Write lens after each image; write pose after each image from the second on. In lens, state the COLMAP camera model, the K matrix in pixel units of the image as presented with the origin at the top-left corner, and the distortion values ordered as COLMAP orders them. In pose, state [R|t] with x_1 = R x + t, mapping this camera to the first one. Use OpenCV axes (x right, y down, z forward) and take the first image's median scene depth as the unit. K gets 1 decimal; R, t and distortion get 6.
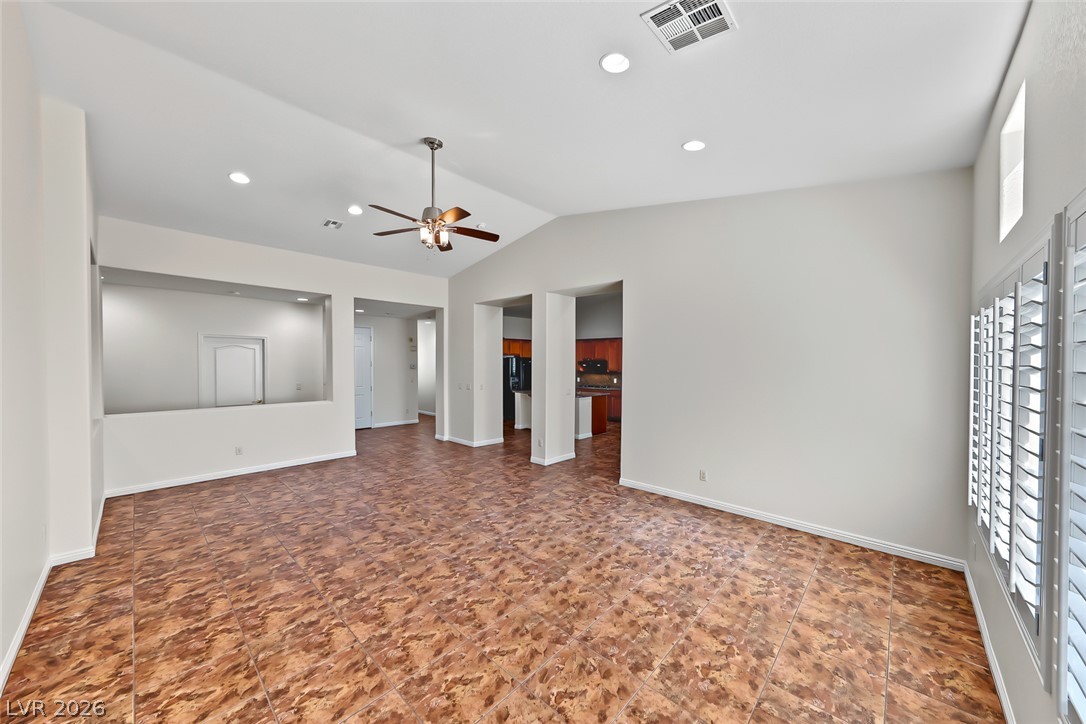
lens RADIAL K [[377.3, 0, 540.0], [0, 377.3, 371.2], [0, 0, 1]] dist [0.005001, -0.000506]
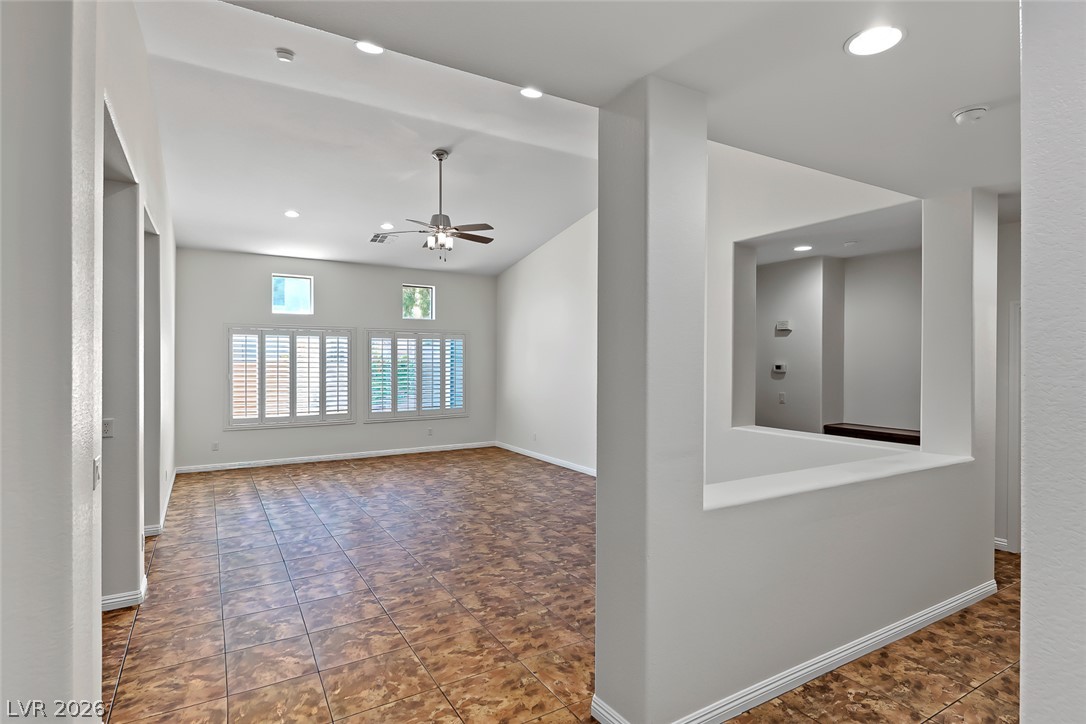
lens RADIAL K [[557.7, 0, 545.6], [0, 557.7, 363.7], [0, 0, 1]] dist [0.014428, -0.002354]
pose [[-0.963881, -0.008319, 0.266202, -1.033149], [0.000884, 0.999407, 0.034432, -0.059129], [-0.266331, 0.033423, -0.963302, 2.545505]]
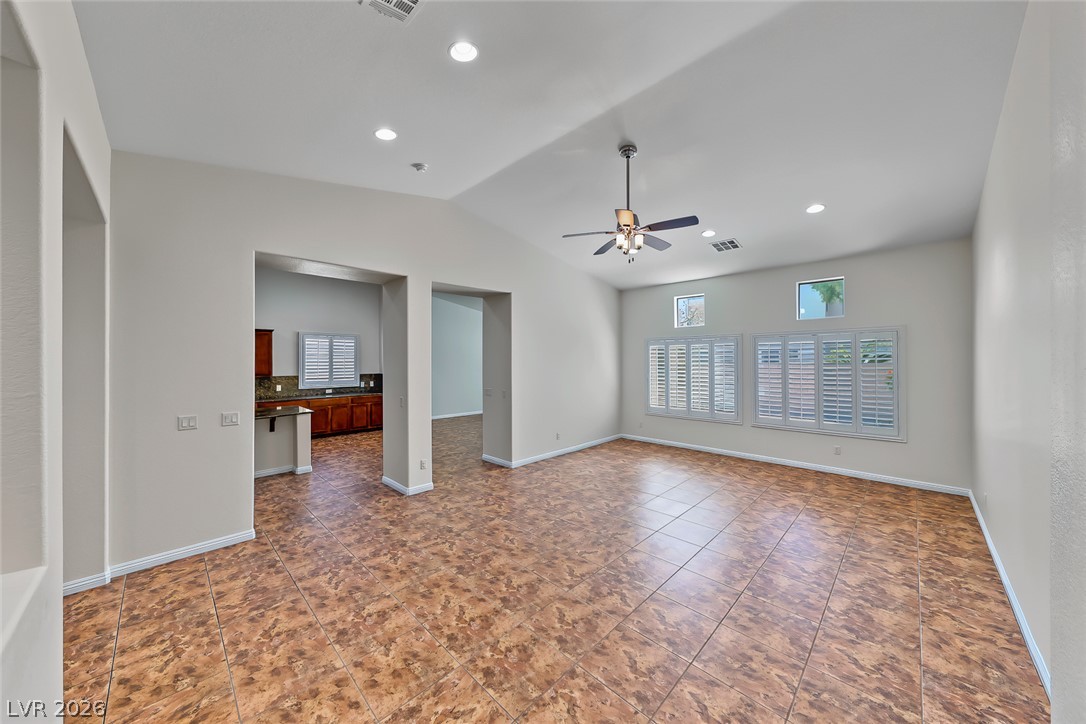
lens RADIAL K [[377.3, 0, 539.9], [0, 377.3, 353.8], [0, 0, 1]] dist [0.005001, -0.000506]
pose [[0.024737, 0.011504, 0.999628, -1.351035], [0.029235, 0.999498, -0.012226, -0.045994], [-0.999266, 0.029527, 0.024389, 1.256081]]
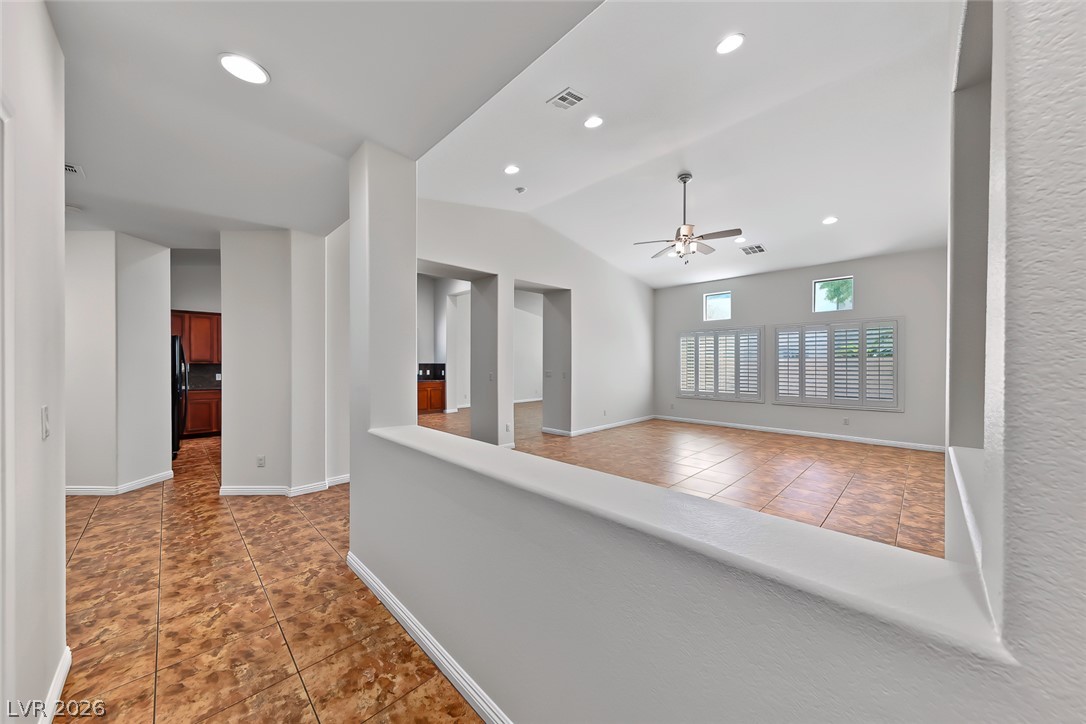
lens RADIAL K [[377.3, 0, 538.7], [0, 377.3, 360.7], [0, 0, 1]] dist [0.005001, -0.000506]
pose [[0.042522, 0.000767, 0.999095, -1.687676], [0.026049, 0.999659, -0.001876, 0.033377], [-0.998756, 0.026105, 0.042488, 1.508626]]
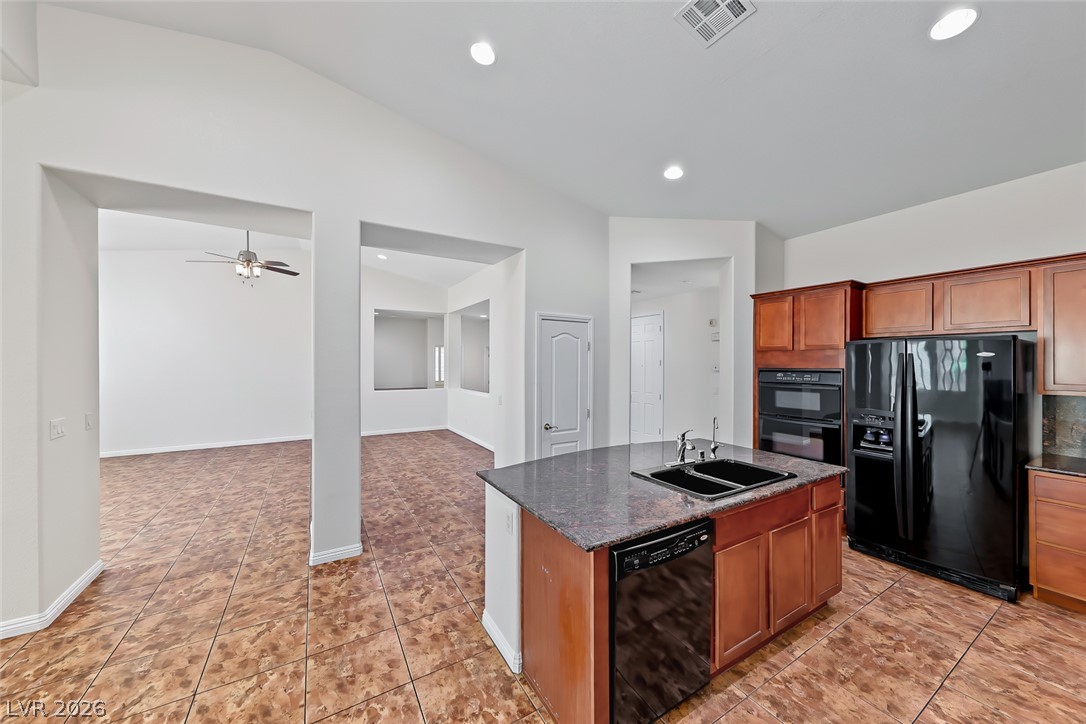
lens RADIAL K [[377.3, 0, 538.7], [0, 377.3, 360.7], [0, 0, 1]] dist [0.005001, -0.000506]
pose [[-0.262757, -0.010938, -0.964800, 0.838200], [-0.028553, 0.999586, -0.003556, -0.039020], [0.964440, 0.026614, -0.262960, 2.522977]]
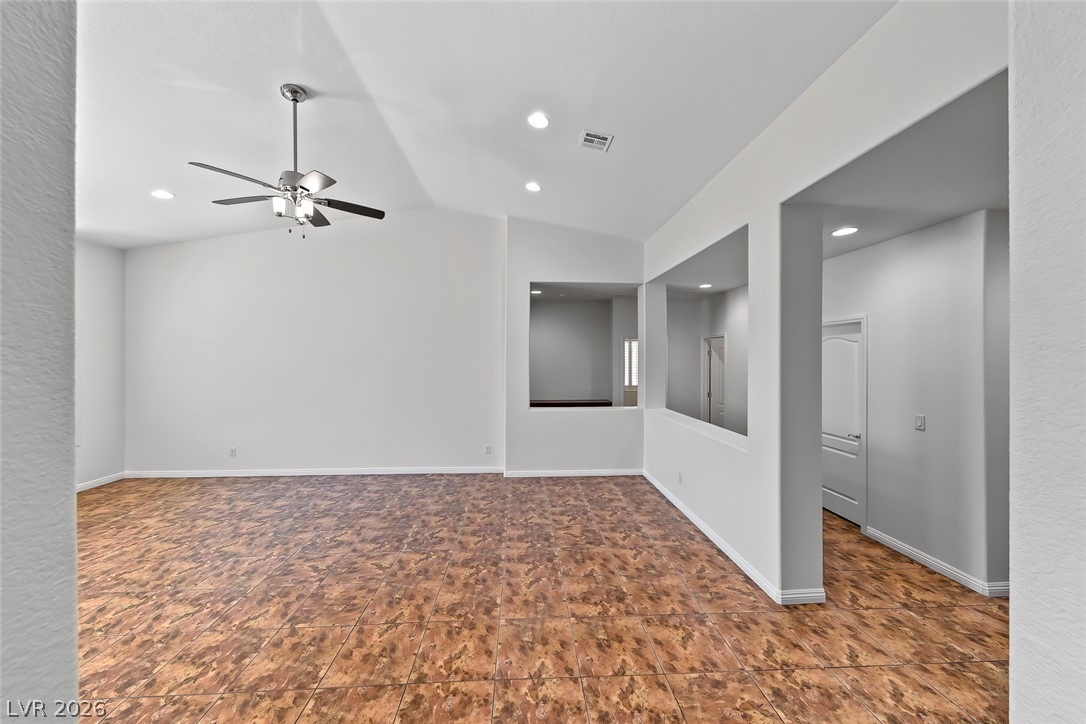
lens RADIAL K [[377.3, 0, 539.6], [0, 377.3, 359.3], [0, 0, 1]] dist [0.005001, -0.000506]
pose [[-0.686540, -0.004739, -0.727077, -0.053782], [-0.025139, 0.999536, 0.017222, -0.058456], [0.726657, 0.030102, -0.686340, 2.004718]]
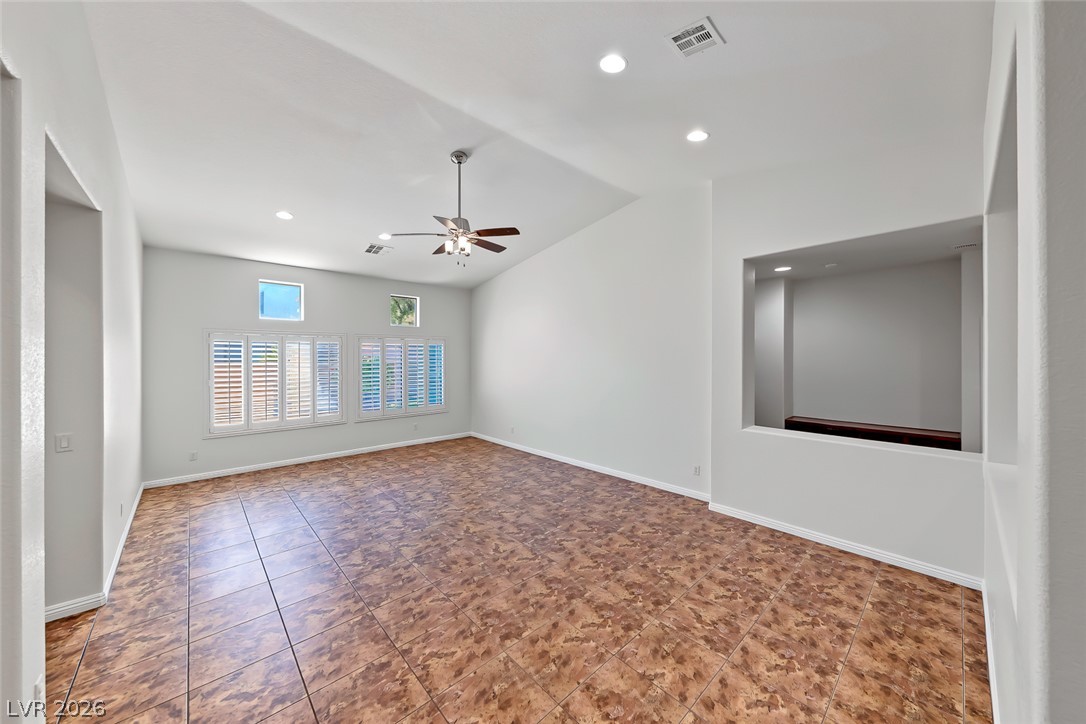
lens RADIAL K [[377.3, 0, 542.0], [0, 377.3, 359.1], [0, 0, 1]] dist [0.005001, -0.000506]
pose [[-0.997741, -0.004438, 0.067030, -0.600688], [-0.002215, 0.999446, 0.033205, -0.077798], [-0.067140, 0.032981, -0.997198, 2.099337]]
